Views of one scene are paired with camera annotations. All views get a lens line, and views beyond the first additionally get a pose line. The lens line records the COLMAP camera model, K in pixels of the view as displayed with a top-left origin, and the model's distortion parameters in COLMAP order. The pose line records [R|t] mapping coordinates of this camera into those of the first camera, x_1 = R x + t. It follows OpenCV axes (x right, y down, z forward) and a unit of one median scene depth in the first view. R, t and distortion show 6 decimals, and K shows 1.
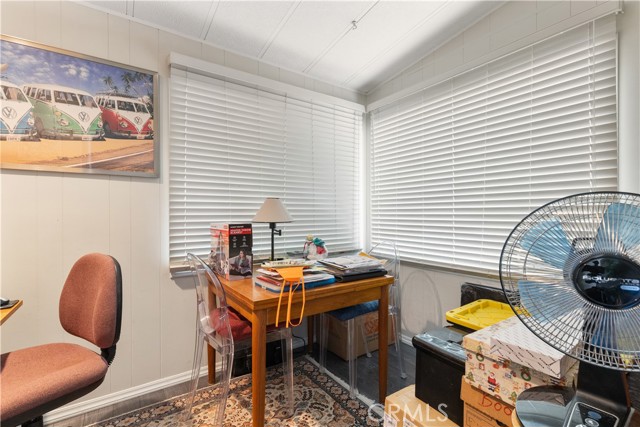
lens RADIAL K [[290.5, 0, 318.2], [0, 290.5, 214.3], [0, 0, 1]] dist [0.001163, -0.000270]
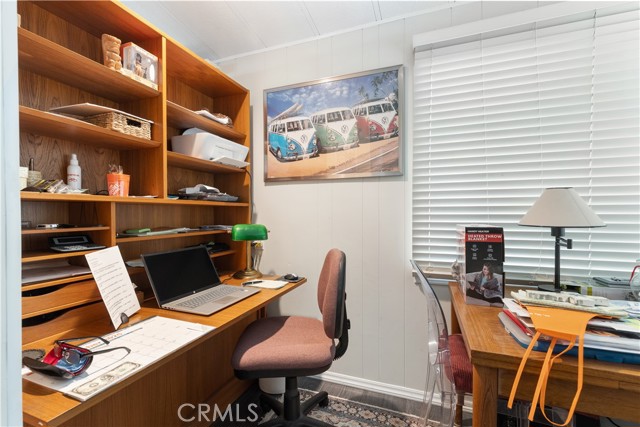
lens RADIAL K [[290.5, 0, 319.4], [0, 290.5, 214.4], [0, 0, 1]] dist [0.001163, -0.000270]
pose [[0.564184, 0.003827, -0.825640, 0.088798], [0.001553, 0.999983, 0.005696, -0.003117], [0.825647, -0.004496, 0.564169, 0.254687]]
